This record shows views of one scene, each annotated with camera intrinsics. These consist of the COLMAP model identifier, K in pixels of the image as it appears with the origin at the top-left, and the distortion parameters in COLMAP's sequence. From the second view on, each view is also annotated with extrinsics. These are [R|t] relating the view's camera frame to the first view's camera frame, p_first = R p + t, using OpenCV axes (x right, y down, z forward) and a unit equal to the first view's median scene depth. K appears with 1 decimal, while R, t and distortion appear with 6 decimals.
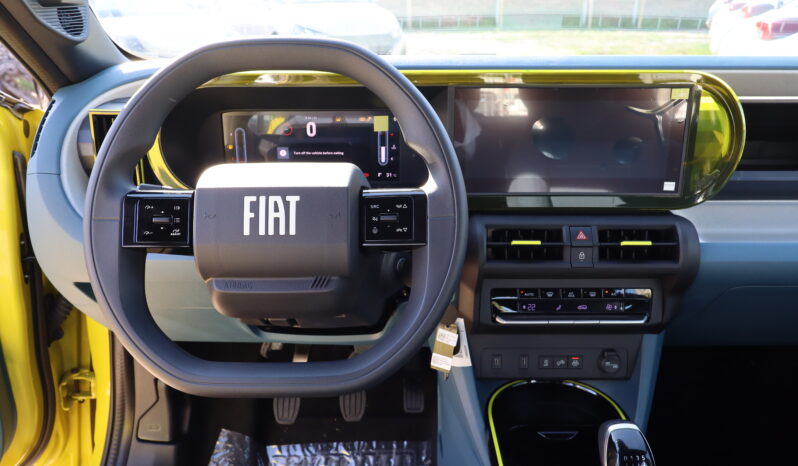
lens RADIAL K [[640.2, 0, 399.0], [0, 640.2, 233.0], [0, 0, 1]] dist [0.010097, 0.007150]
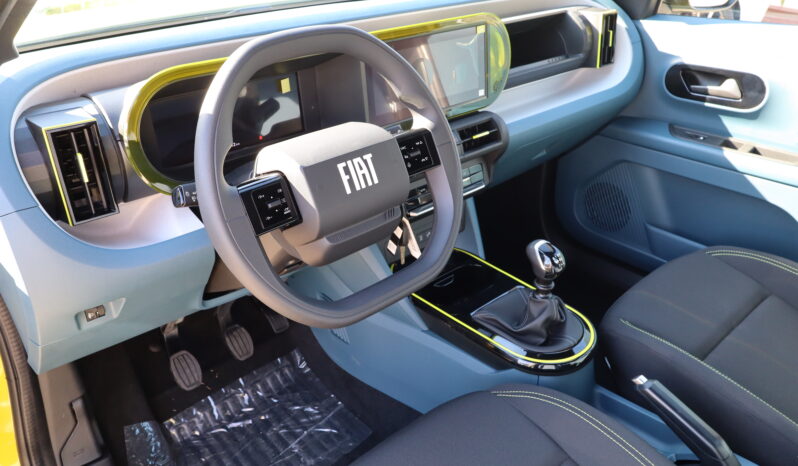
lens RADIAL K [[640.2, 0, 399.0], [0, 640.2, 233.0], [0, 0, 1]] dist [0.010097, 0.007150]
pose [[0.729394, -0.321791, 0.603685, -0.713144], [0.240398, 0.946746, 0.214201, -0.127168], [-0.640464, -0.011112, 0.767908, -0.024266]]
